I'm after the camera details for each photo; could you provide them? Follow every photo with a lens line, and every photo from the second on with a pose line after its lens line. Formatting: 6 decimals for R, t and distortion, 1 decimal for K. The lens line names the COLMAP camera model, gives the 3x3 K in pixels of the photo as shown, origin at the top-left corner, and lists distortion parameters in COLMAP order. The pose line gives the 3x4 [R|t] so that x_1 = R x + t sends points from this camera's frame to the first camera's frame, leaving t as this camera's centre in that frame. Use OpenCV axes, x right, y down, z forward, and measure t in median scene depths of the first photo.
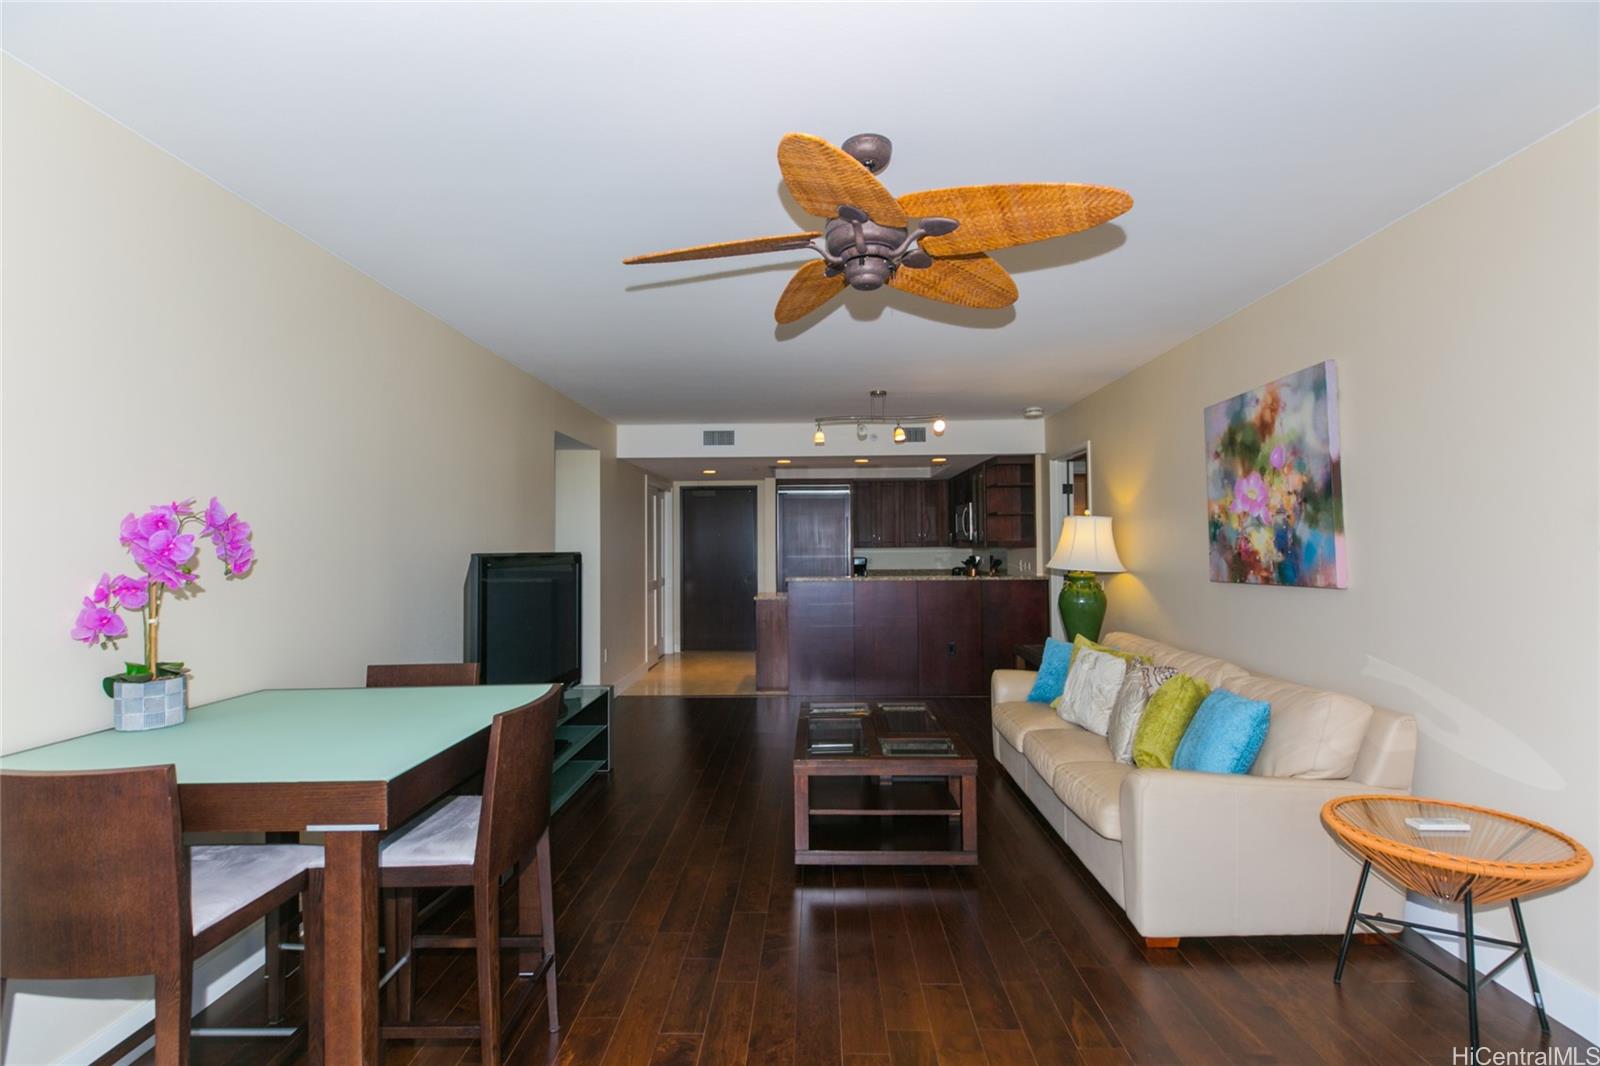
lens RADIAL K [[711.1, 0, 800.8], [0, 711.1, 529.1], [0, 0, 1]] dist [-0.000390, -0.001498]
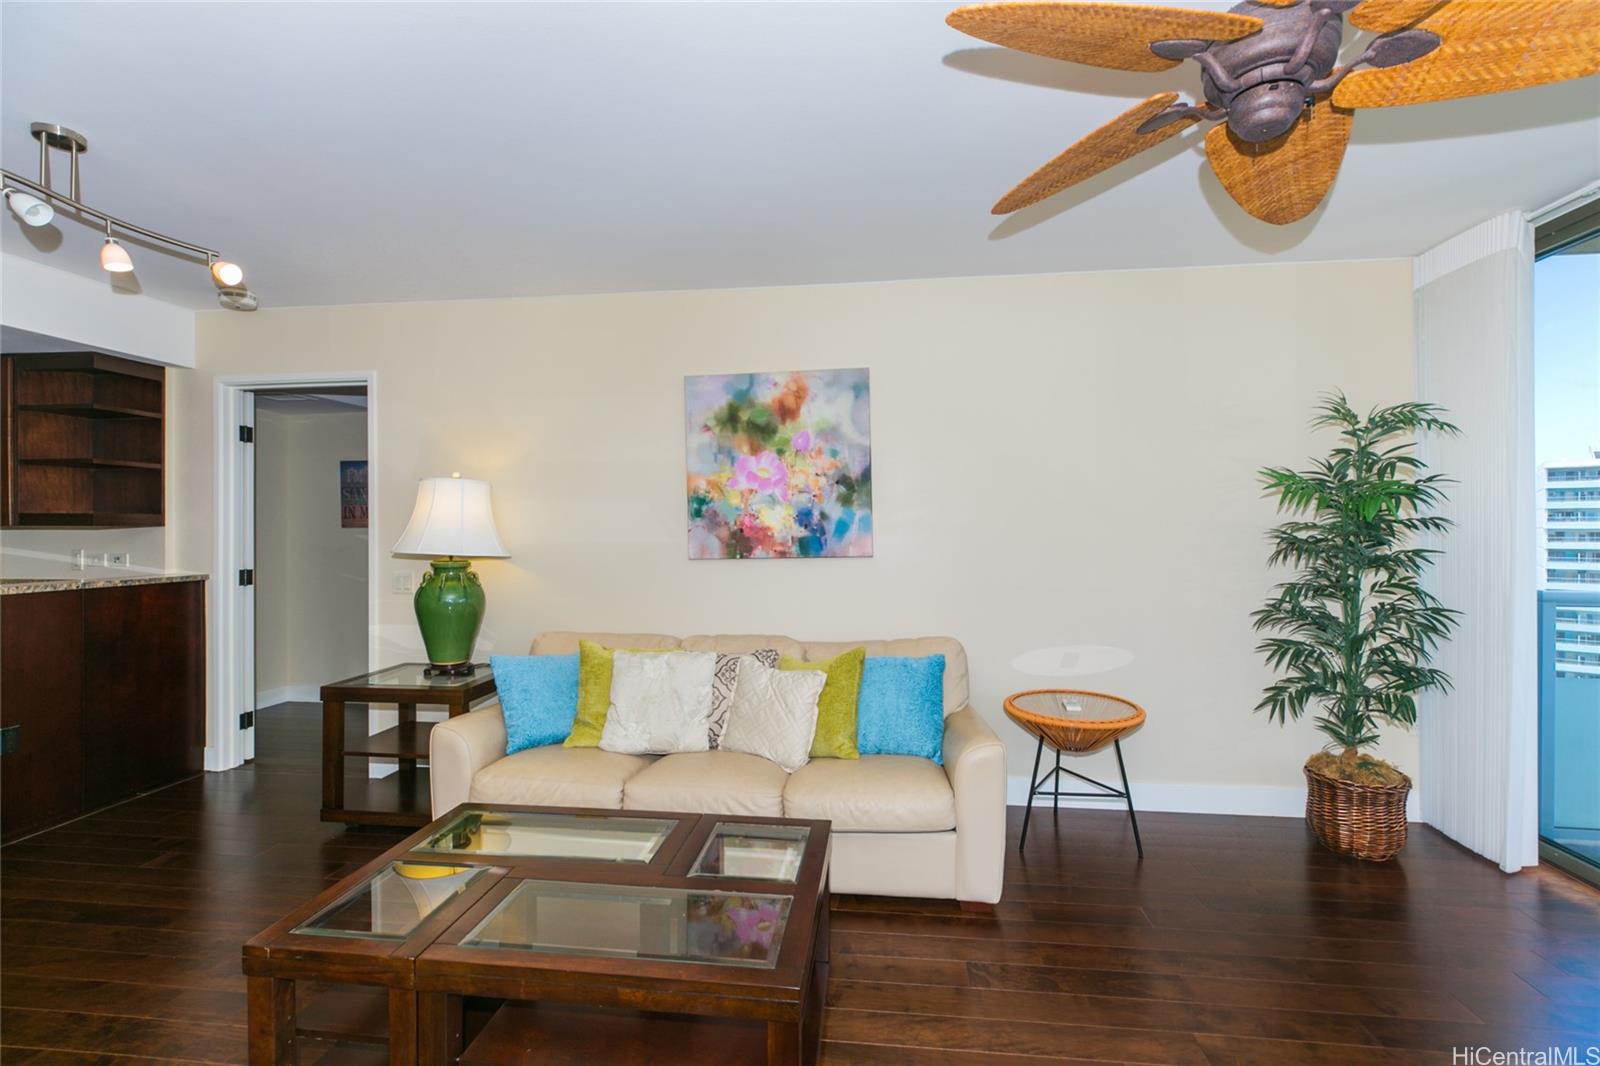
lens RADIAL K [[711.1, 0, 799.0], [0, 711.1, 530.3], [0, 0, 1]] dist [-0.000390, -0.001498]
pose [[0.099212, 0.007197, 0.995040, -0.234848], [-0.024360, 0.999692, -0.004802, 0.023221], [-0.994768, -0.023763, 0.099356, 0.499798]]
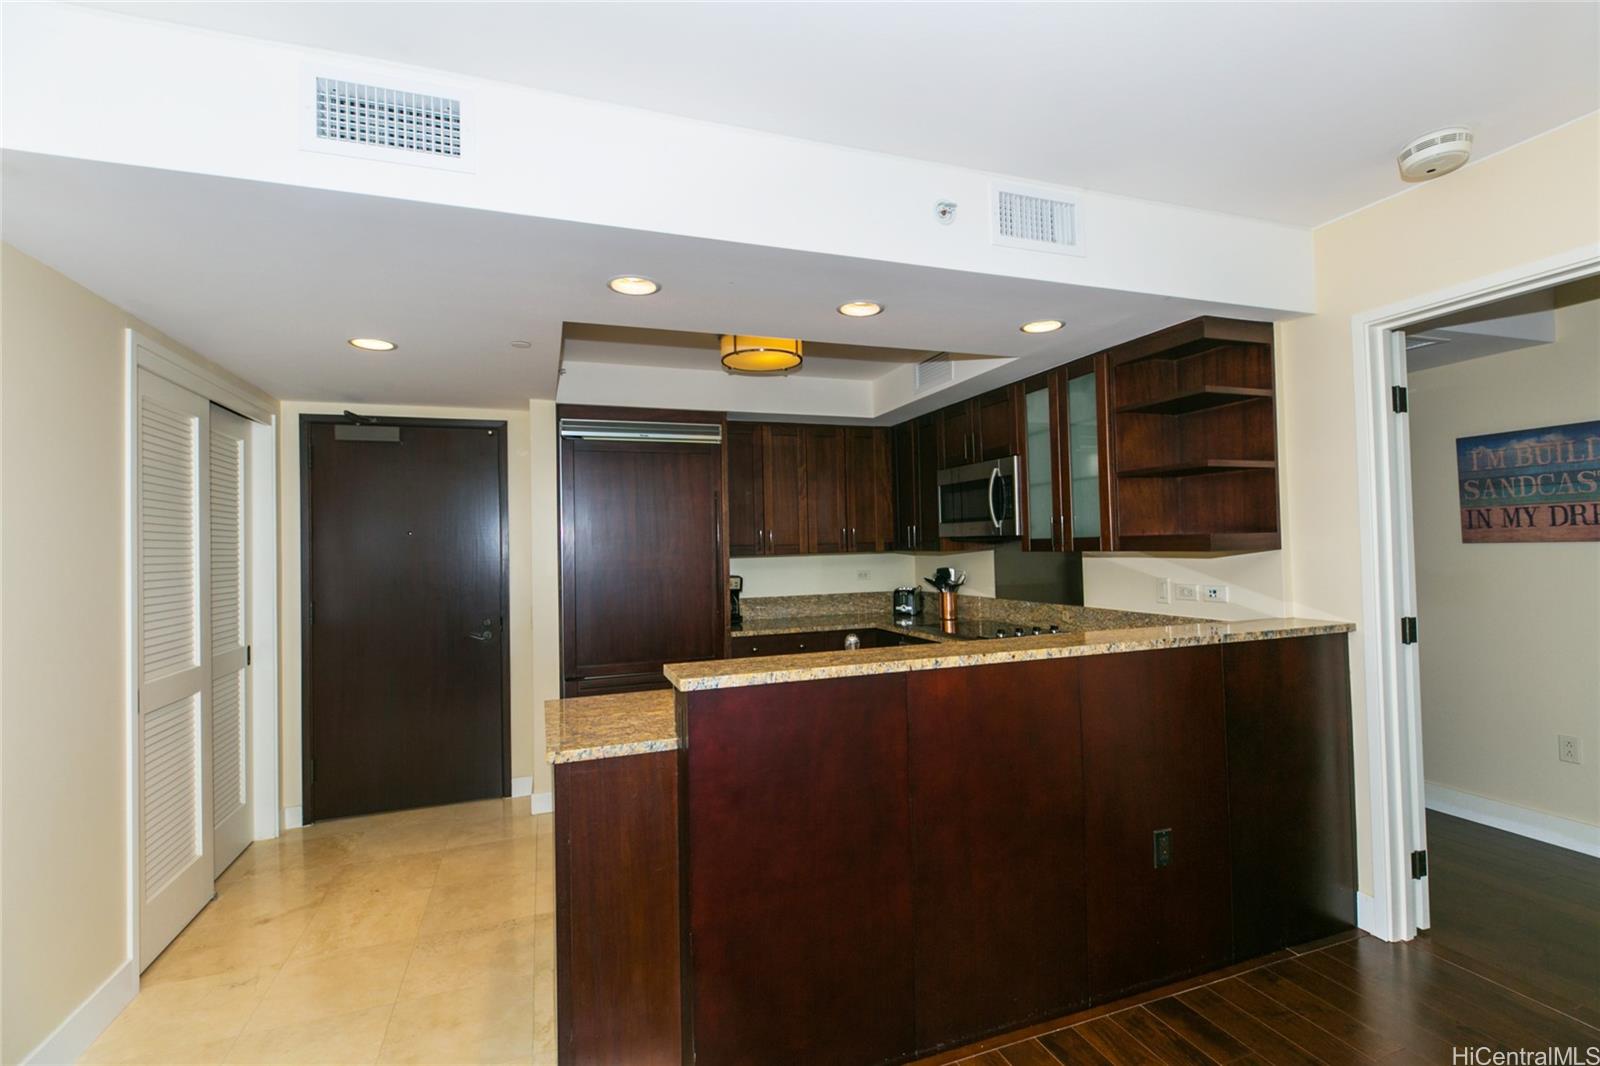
lens RADIAL K [[711.1, 0, 802.6], [0, 711.1, 531.6], [0, 0, 1]] dist [-0.000390, -0.001498]
pose [[0.929903, -0.005750, 0.367761, -0.087392], [0.008327, 0.999951, -0.005419, 0.018570], [-0.367711, 0.008102, 0.929905, 0.854382]]
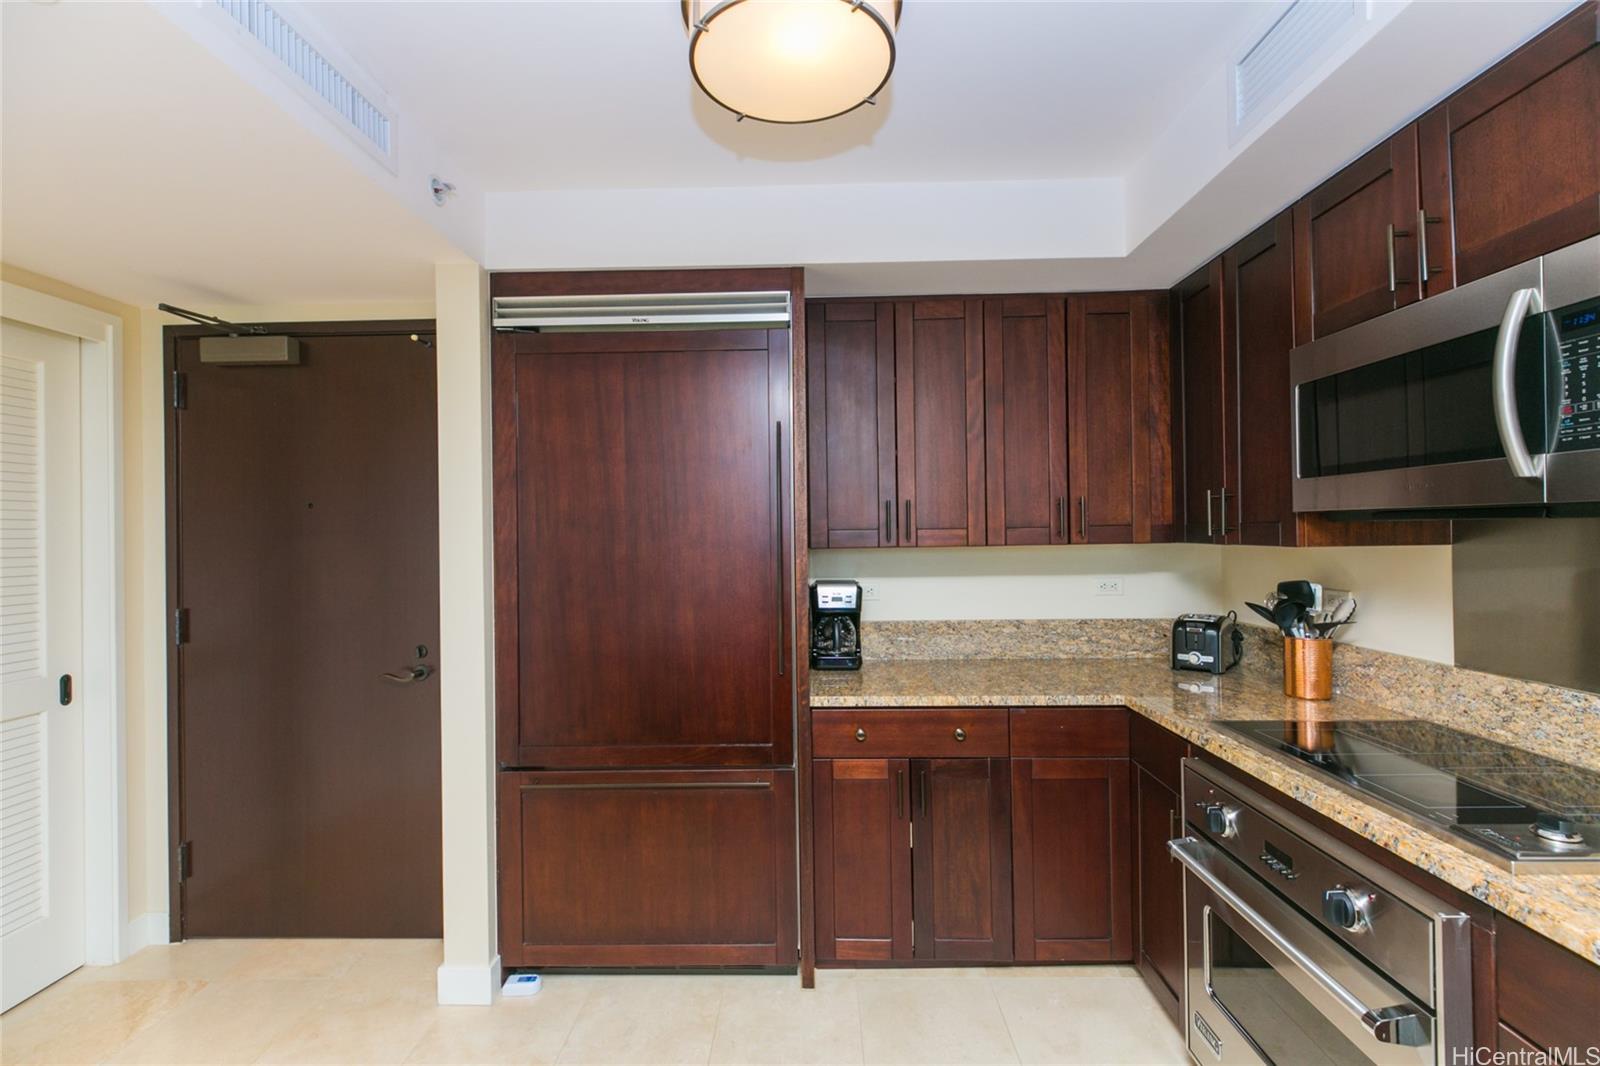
lens RADIAL K [[711.1, 0, 796.6], [0, 711.1, 533.7], [0, 0, 1]] dist [-0.000390, -0.001498]
pose [[0.999978, -0.006482, 0.001259, 0.113751], [0.006459, 0.999823, 0.017662, 0.024702], [-0.001373, -0.017654, 0.999843, 1.203852]]
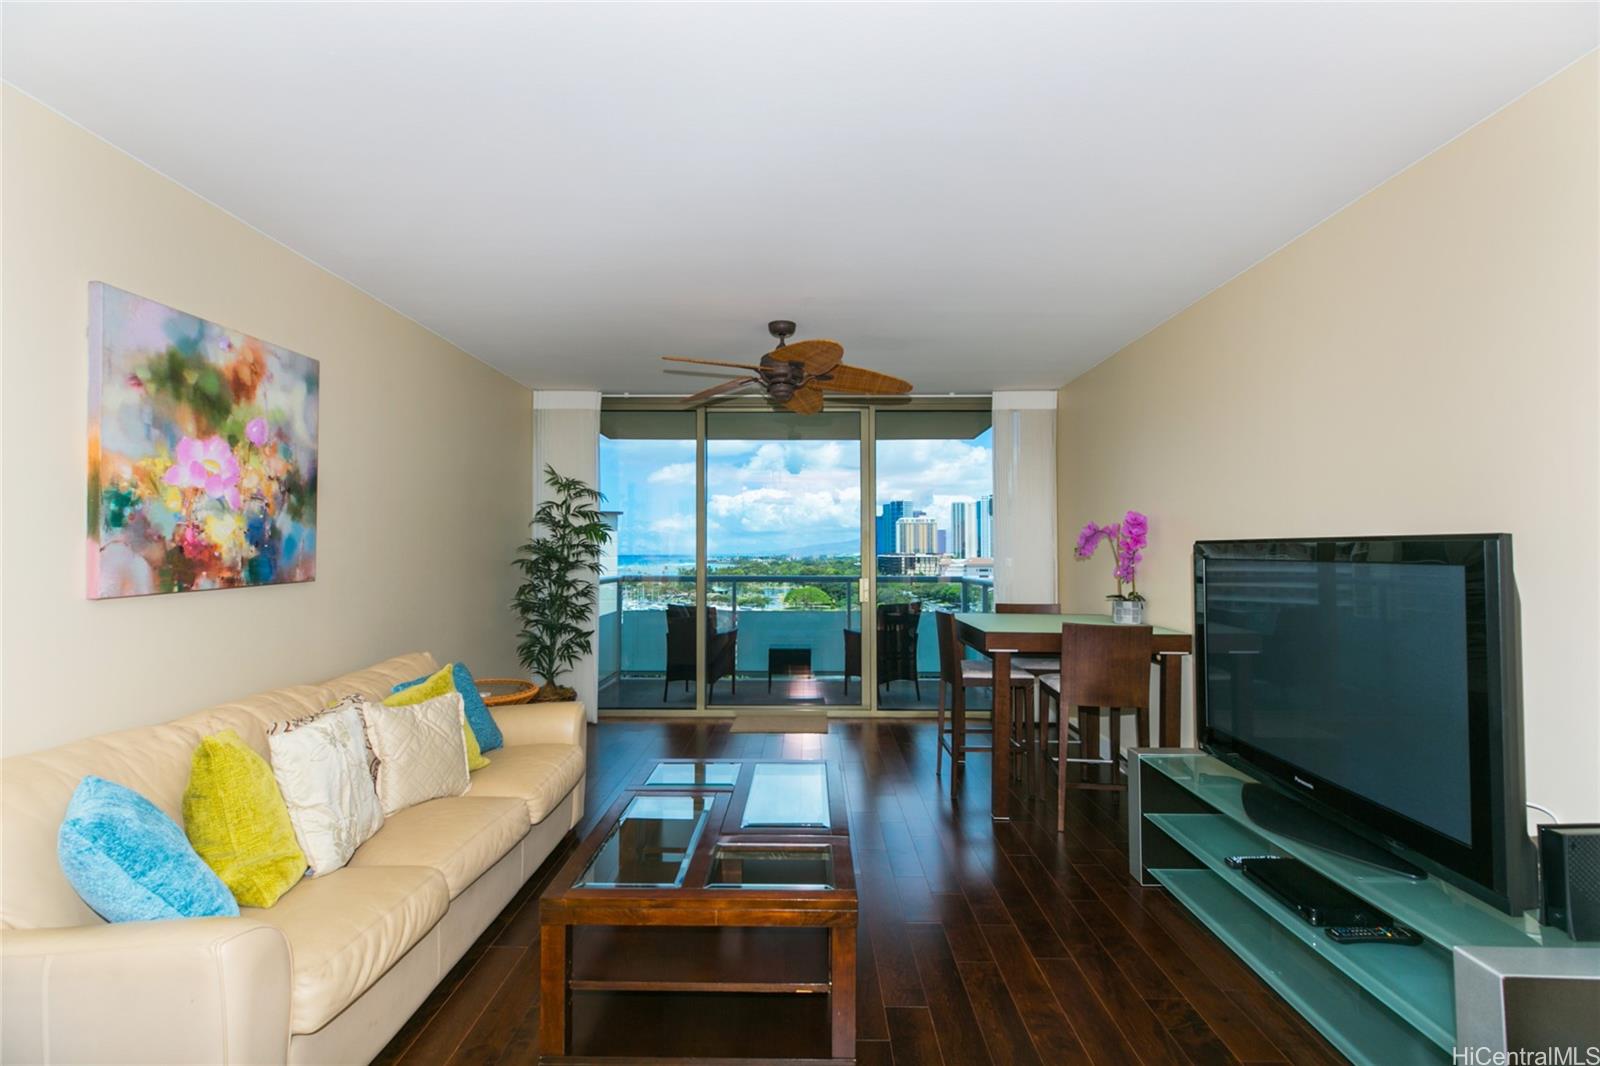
lens RADIAL K [[711.1, 0, 801.6], [0, 711.1, 529.5], [0, 0, 1]] dist [-0.000390, -0.001498]
pose [[-0.999788, 0.005564, -0.019807, 0.029300], [0.006635, 0.998497, -0.054398, 0.034860], [0.019475, -0.054518, -0.998323, 1.026178]]
